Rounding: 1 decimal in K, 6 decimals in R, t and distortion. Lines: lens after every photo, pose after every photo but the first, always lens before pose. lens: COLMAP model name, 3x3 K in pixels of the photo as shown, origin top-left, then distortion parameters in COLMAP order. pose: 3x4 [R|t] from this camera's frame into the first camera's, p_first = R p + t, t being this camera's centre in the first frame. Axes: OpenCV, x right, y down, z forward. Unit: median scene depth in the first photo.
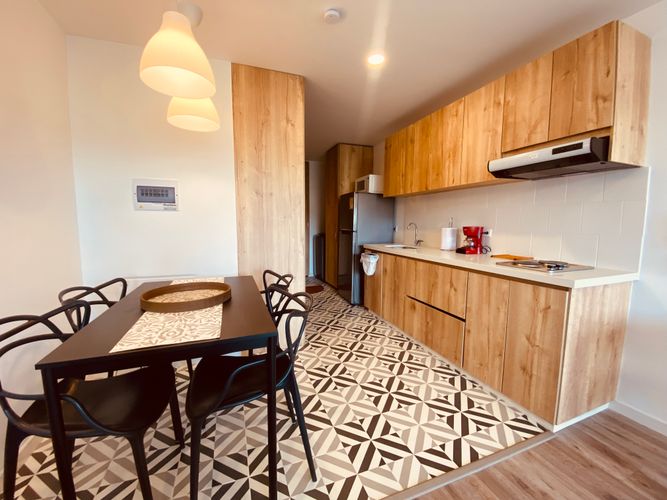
lens RADIAL K [[270.0, 0, 332.1], [0, 270.0, 251.7], [0, 0, 1]] dist [0.032349, -0.026648]
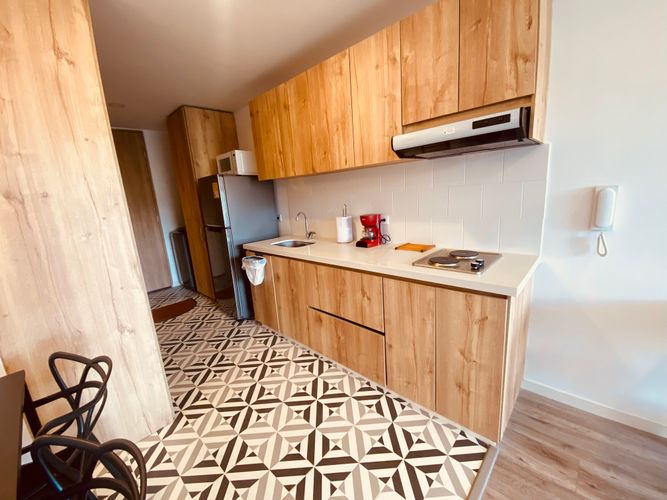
lens RADIAL K [[270.0, 0, 332.1], [0, 270.0, 251.7], [0, 0, 1]] dist [0.032349, -0.026648]
pose [[0.897028, -0.159359, 0.412244, 0.038182], [0.121767, 0.985746, 0.116094, -0.100857], [-0.424868, -0.053942, 0.903647, 0.299304]]
